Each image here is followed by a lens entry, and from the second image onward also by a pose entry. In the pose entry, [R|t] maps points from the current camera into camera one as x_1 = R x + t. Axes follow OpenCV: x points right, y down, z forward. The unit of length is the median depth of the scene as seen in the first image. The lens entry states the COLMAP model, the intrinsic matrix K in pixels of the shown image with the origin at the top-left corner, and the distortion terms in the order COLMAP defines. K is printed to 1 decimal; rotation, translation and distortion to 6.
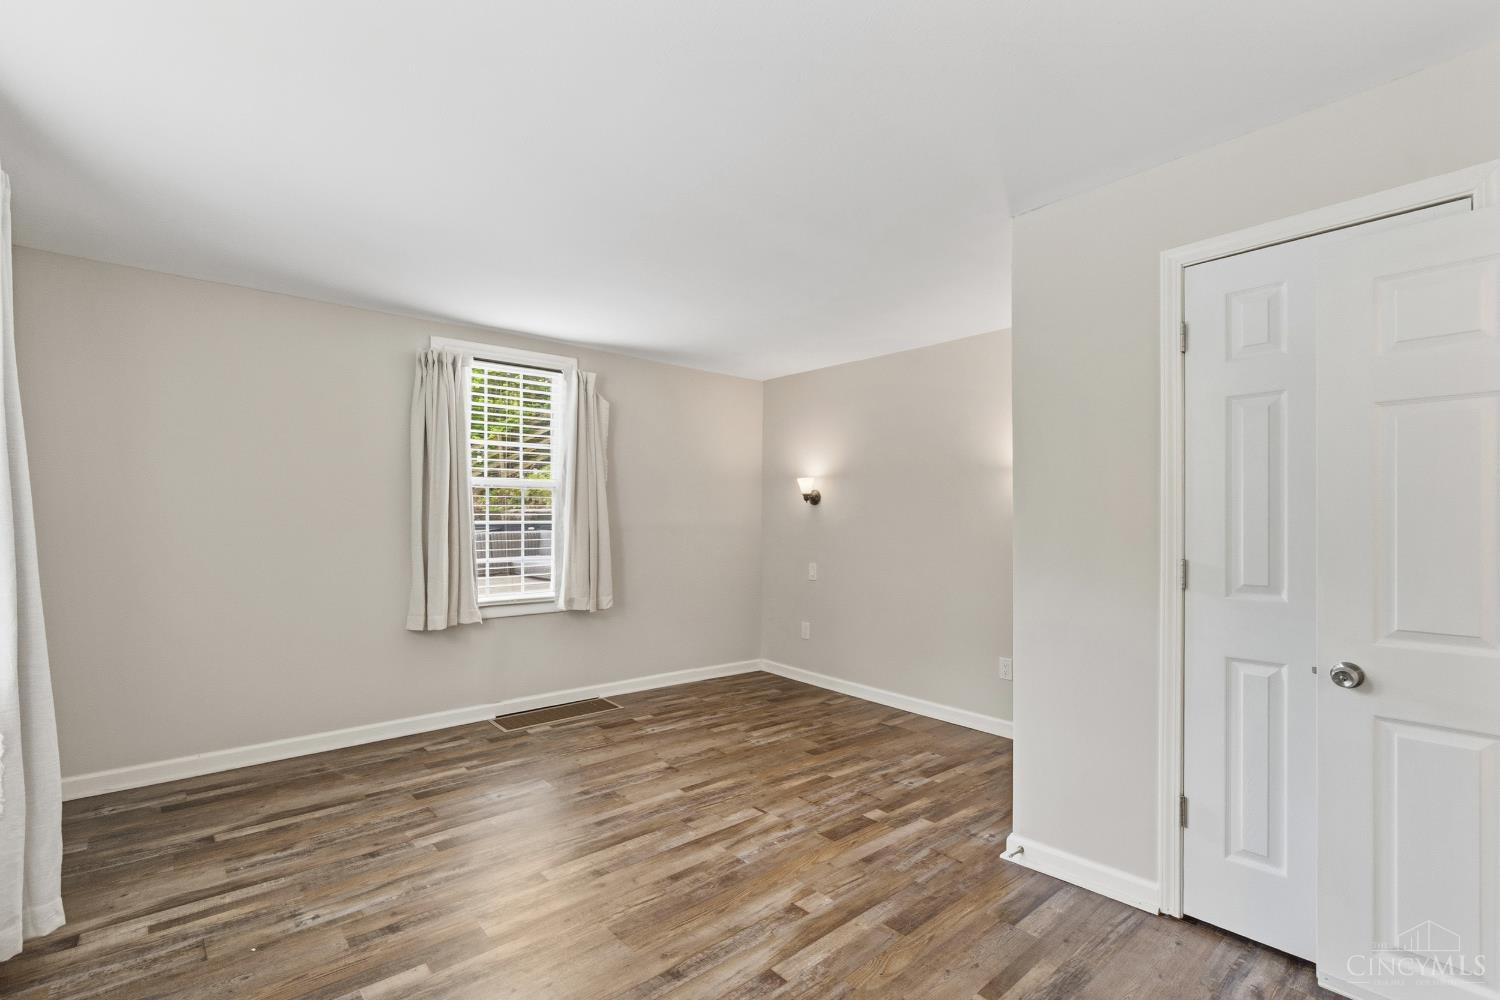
lens RADIAL K [[684.7, 0, 744.2], [0, 684.7, 523.0], [0, 0, 1]] dist [0.002953, 0.000308]
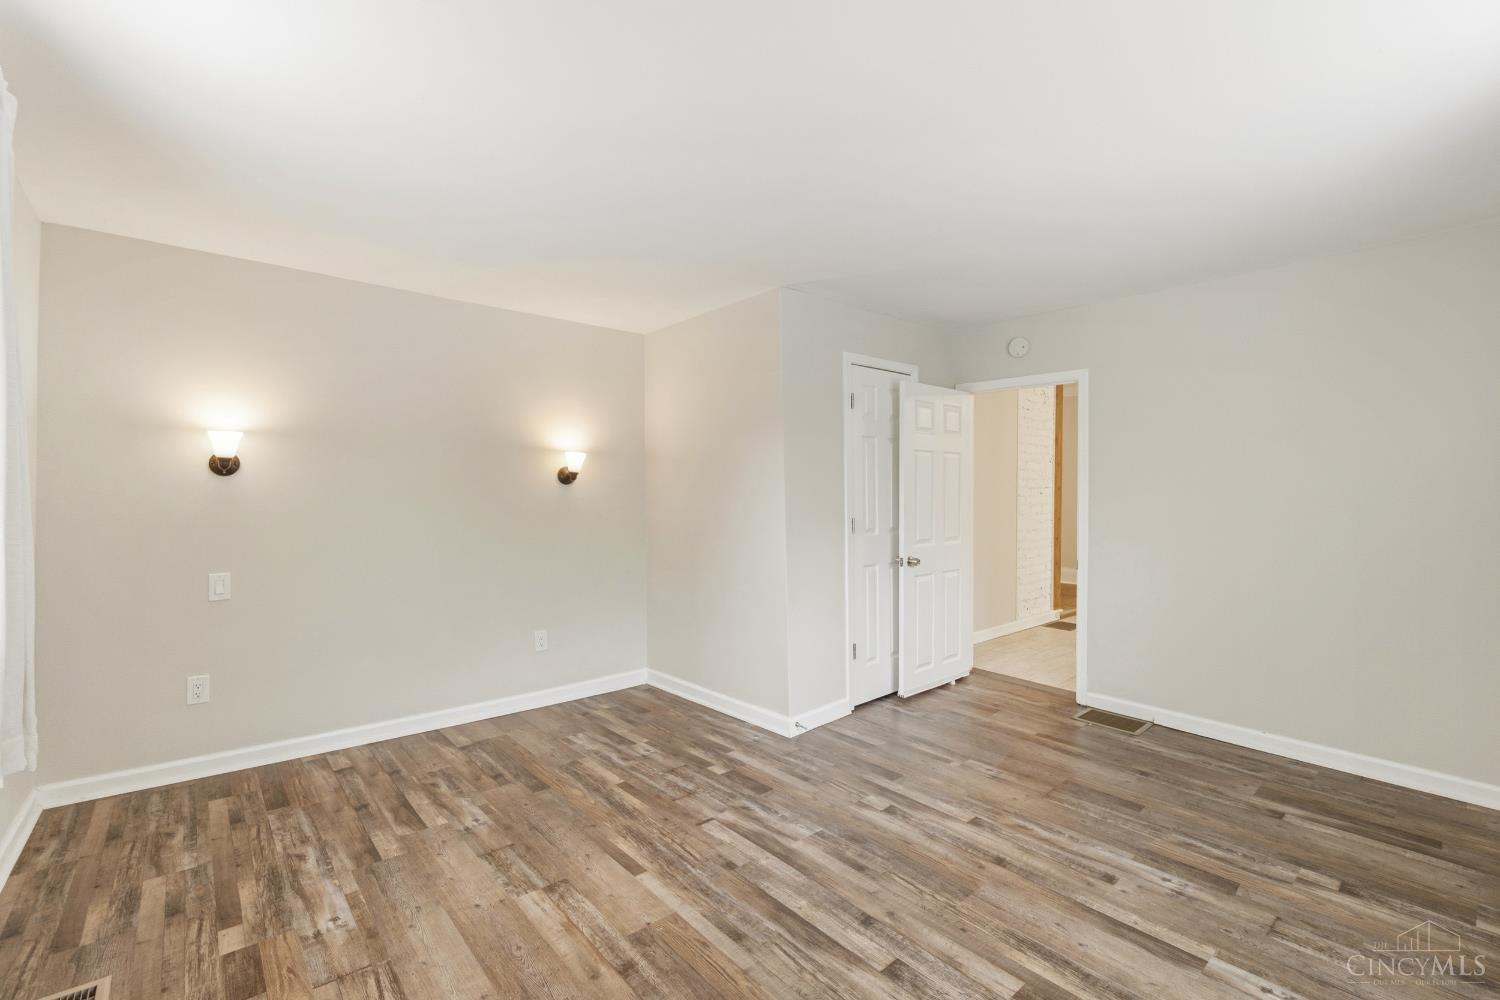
lens RADIAL K [[646.4, 0, 750.0], [0, 646.4, 500.0], [0, 0, 1]] dist [-0.002826, -0.000127]
pose [[-0.005793, -0.010863, 0.999924, -0.712973], [0.005984, 0.999923, 0.010898, -0.013361], [-0.999965, 0.006047, -0.005727, 0.813141]]
